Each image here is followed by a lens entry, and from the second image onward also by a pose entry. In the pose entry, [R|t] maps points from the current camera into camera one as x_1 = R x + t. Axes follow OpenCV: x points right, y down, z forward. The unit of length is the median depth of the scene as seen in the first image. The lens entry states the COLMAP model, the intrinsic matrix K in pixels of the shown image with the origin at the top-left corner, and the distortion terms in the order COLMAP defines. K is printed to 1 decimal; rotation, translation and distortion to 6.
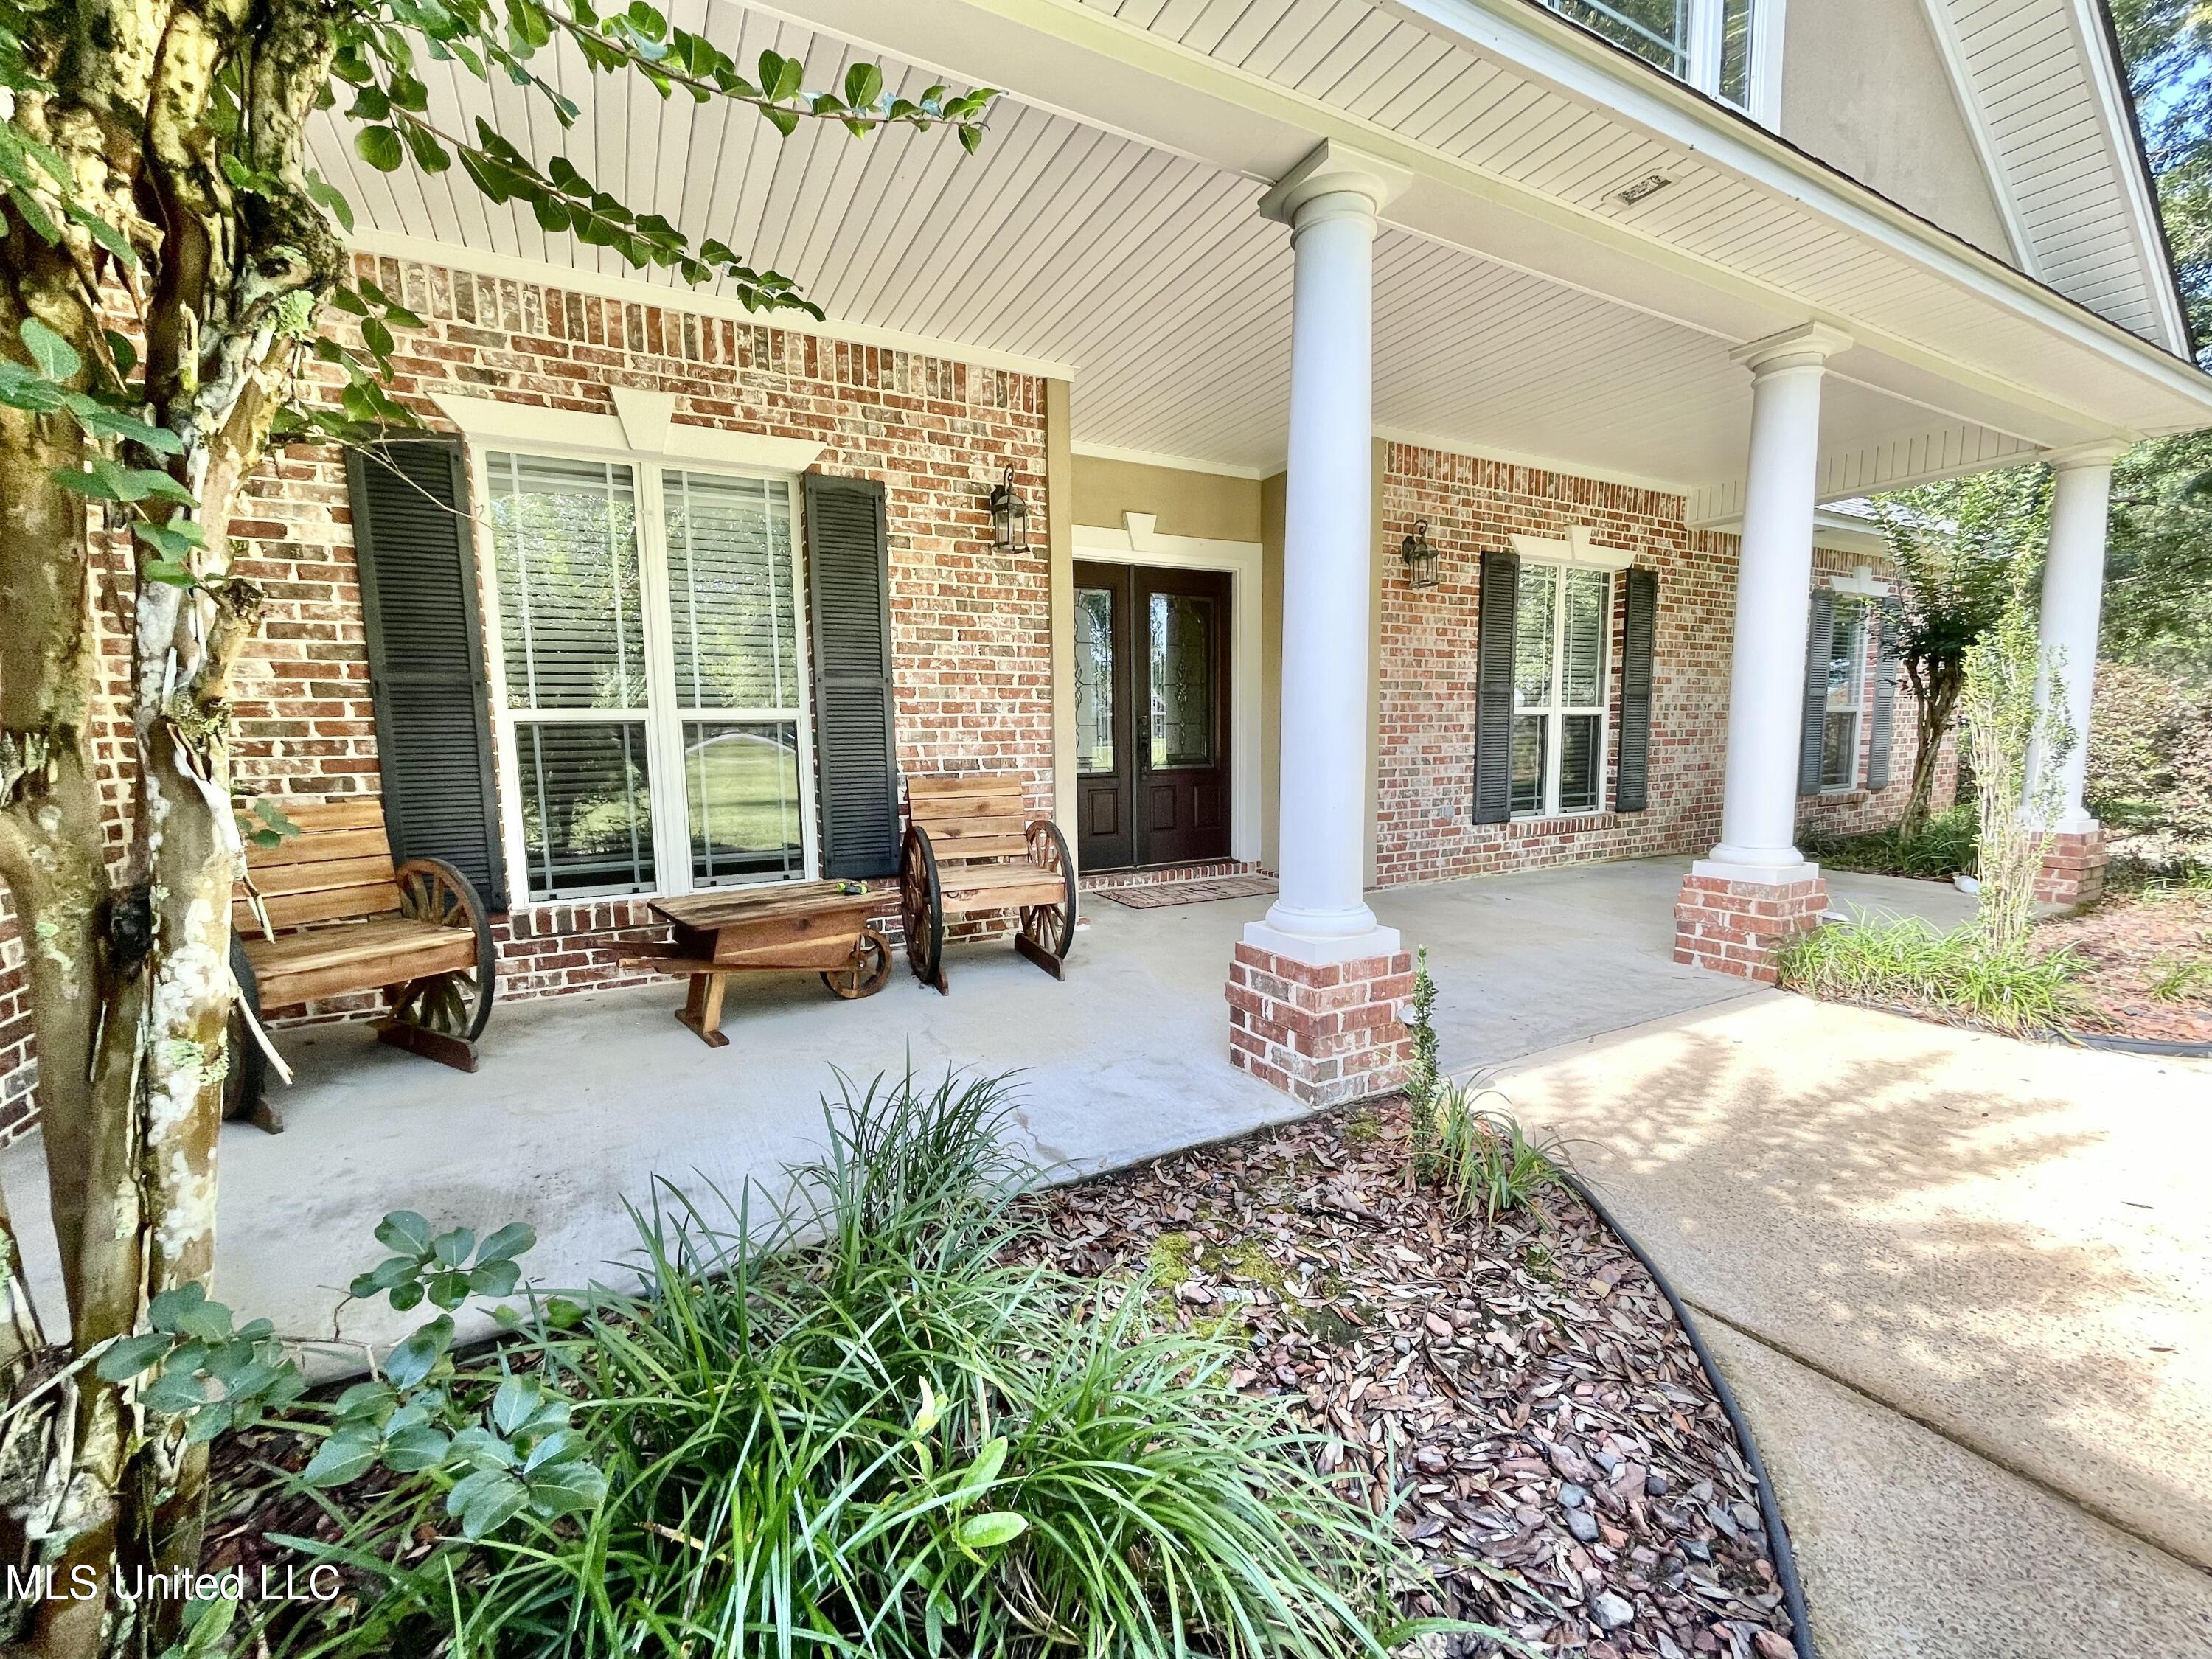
lens RADIAL K [[923.8, 0, 1115.6], [0, 923.8, 843.0], [0, 0, 1]] dist [0.001750, 0.000072]
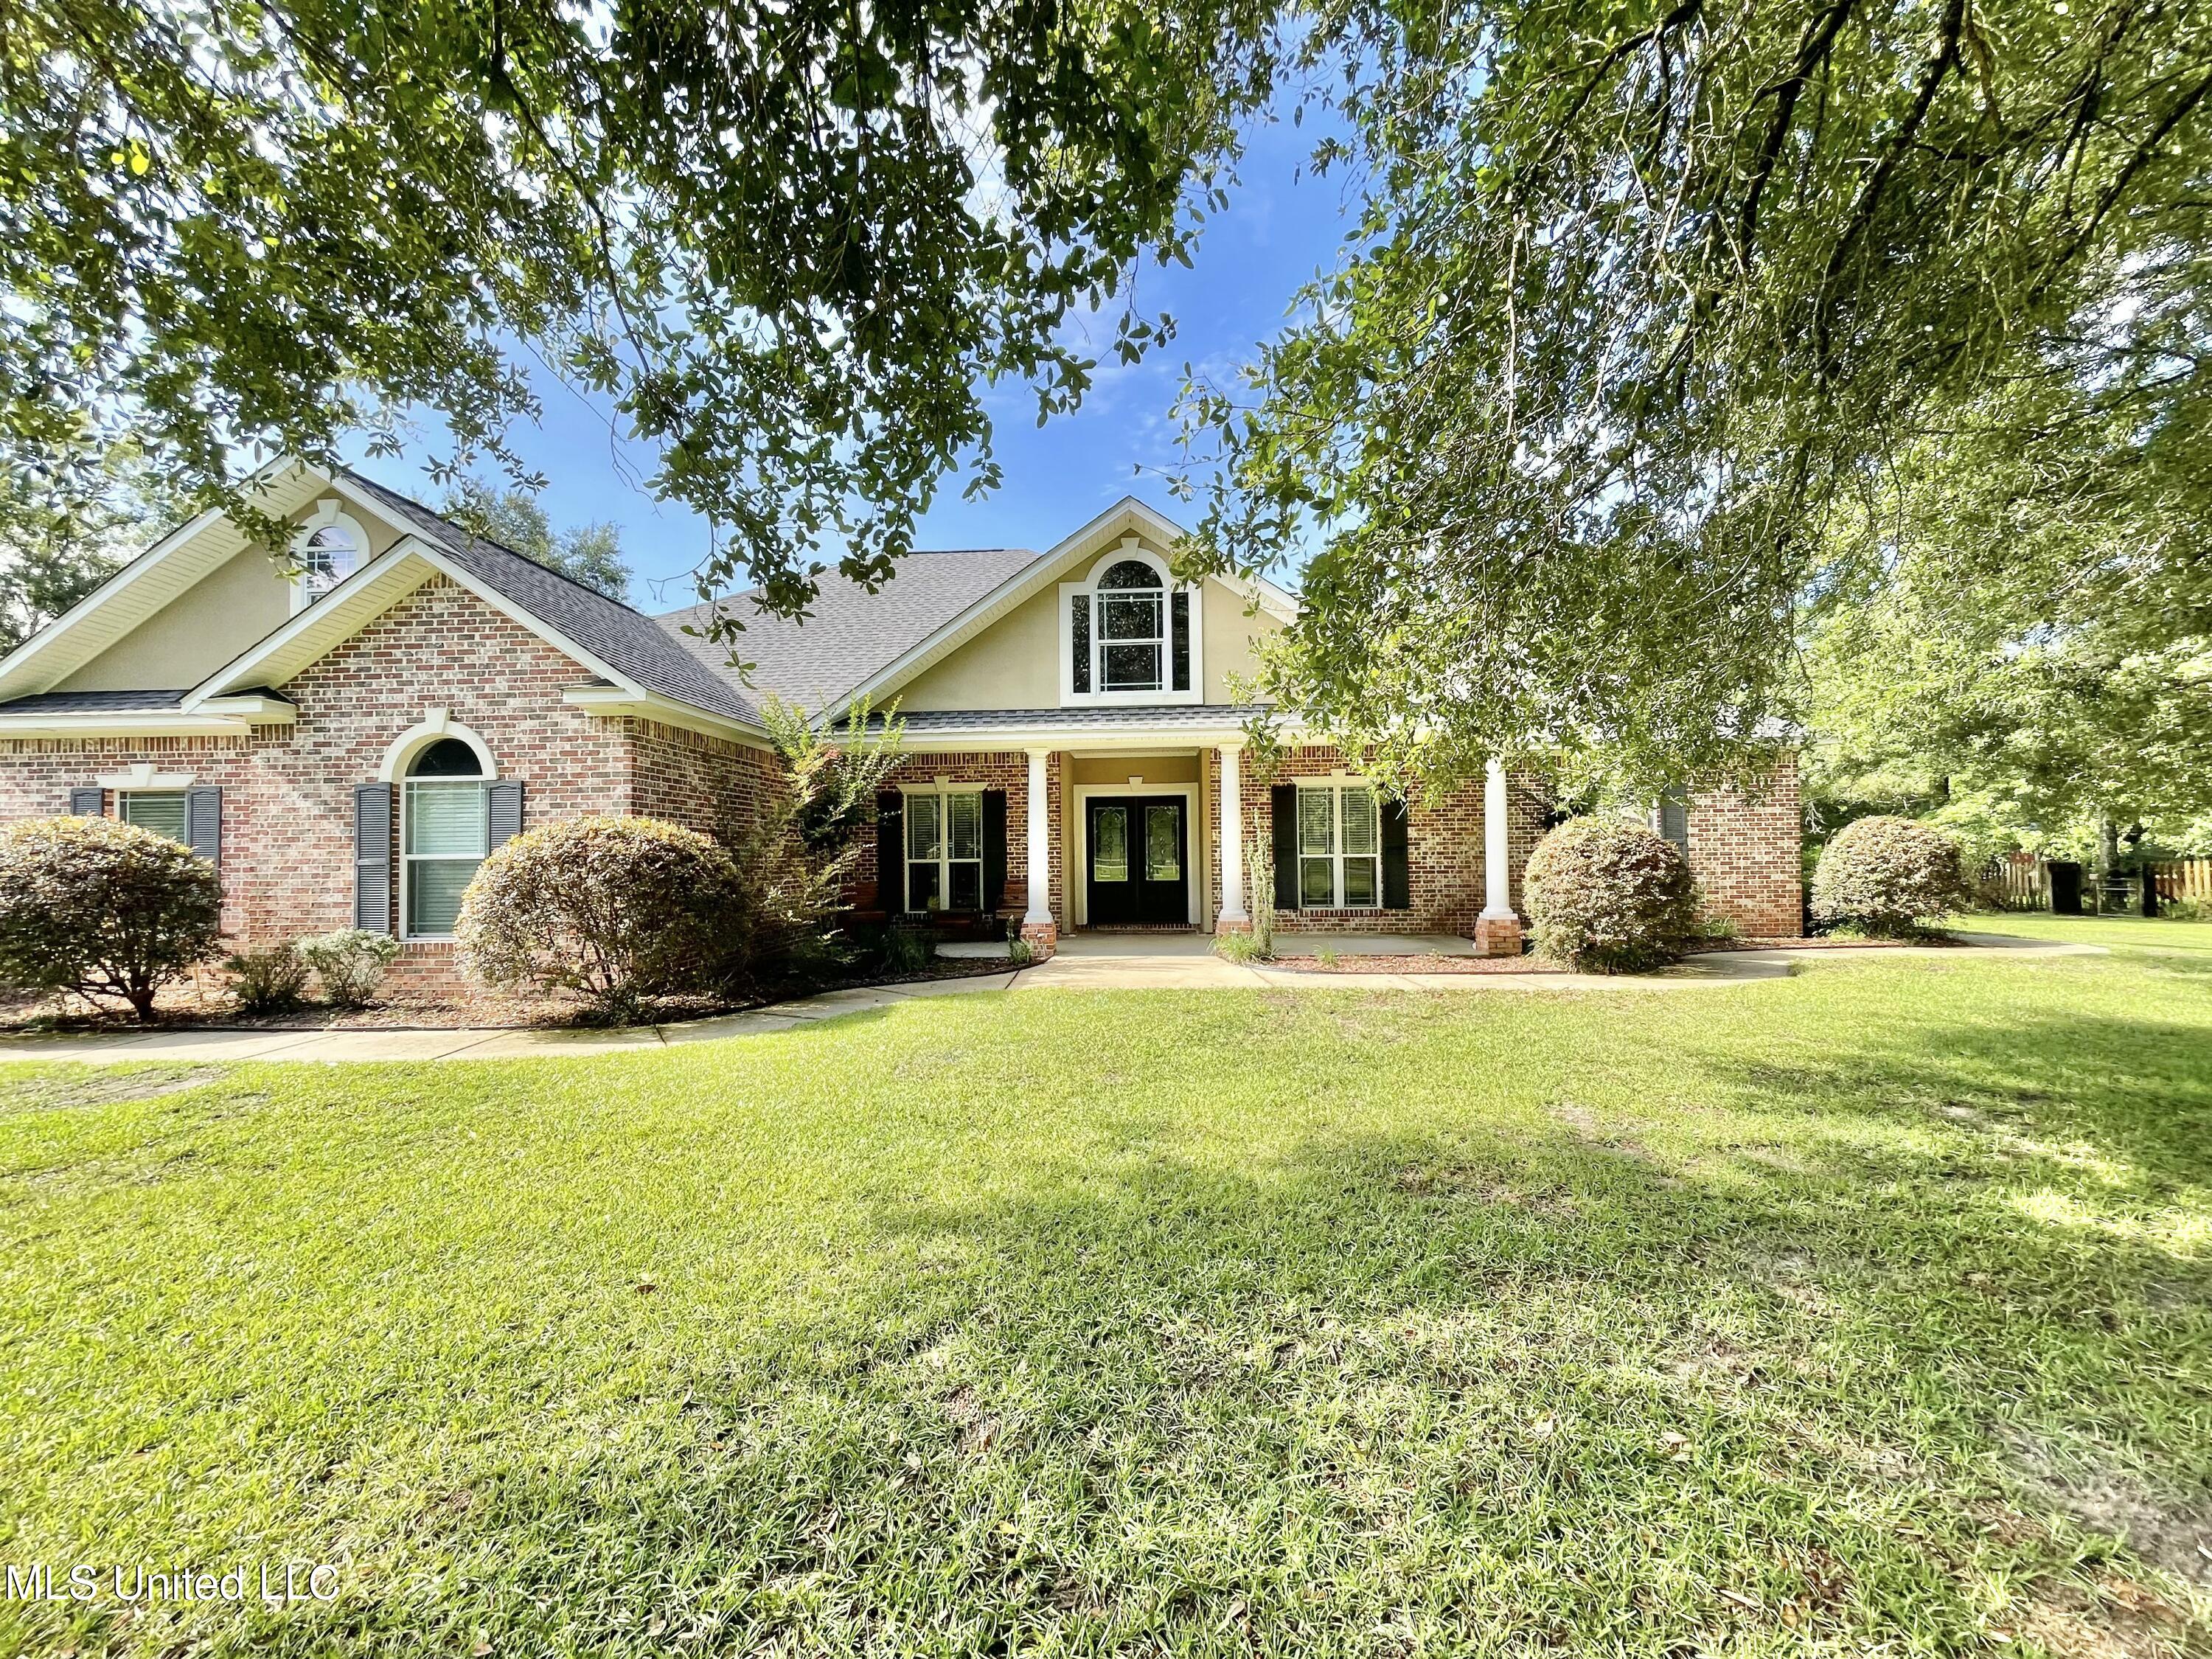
lens RADIAL K [[923.8, 0, 1115.6], [0, 923.8, 843.0], [0, 0, 1]] dist [0.001750, 0.000072]
pose [[0.856565, 0.000399, -0.516039, 1.168842], [-0.061051, 0.993055, -0.100569, 0.066657], [0.512415, 0.117649, 0.850641, -1.036443]]
